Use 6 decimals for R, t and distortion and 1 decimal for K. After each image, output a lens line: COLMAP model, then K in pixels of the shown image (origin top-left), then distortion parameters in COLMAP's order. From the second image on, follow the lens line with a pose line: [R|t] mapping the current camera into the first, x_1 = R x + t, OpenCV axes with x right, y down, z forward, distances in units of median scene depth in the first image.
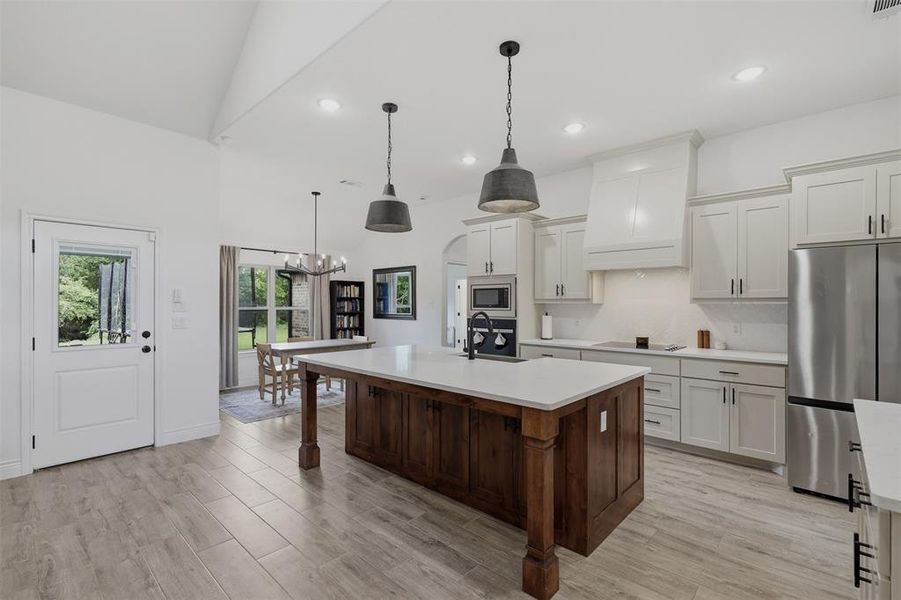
lens RADIAL K [[414.0, 0, 452.2], [0, 414.0, 301.1], [0, 0, 1]] dist [-0.000288, -0.000317]
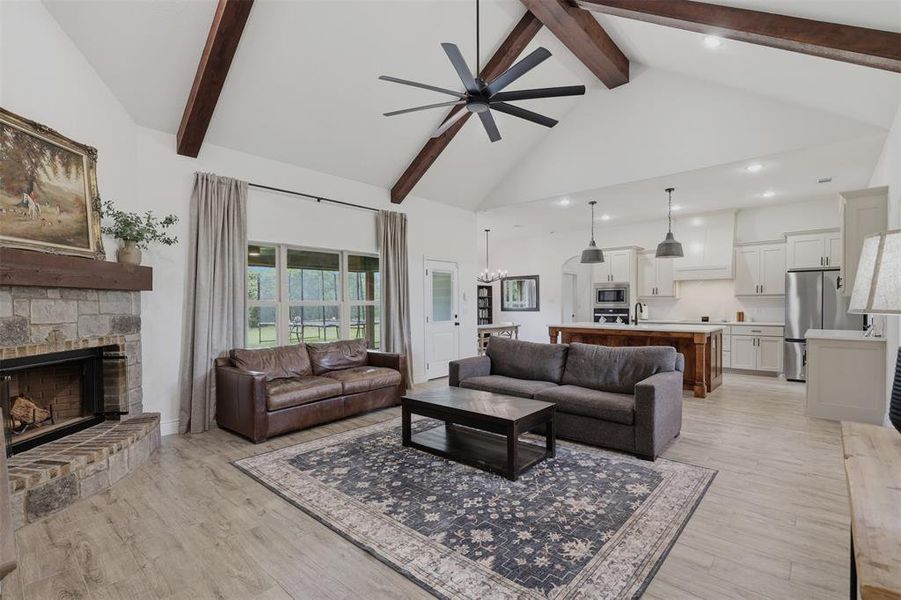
lens RADIAL K [[417.3, 0, 451.0], [0, 417.3, 310.1], [0, 0, 1]] dist [0.001409, 0.000105]
pose [[0.999809, -0.009011, 0.017357, -0.606003], [0.008646, 0.999742, 0.020984, 0.008459], [-0.017541, -0.020830, 0.999629, -0.716785]]
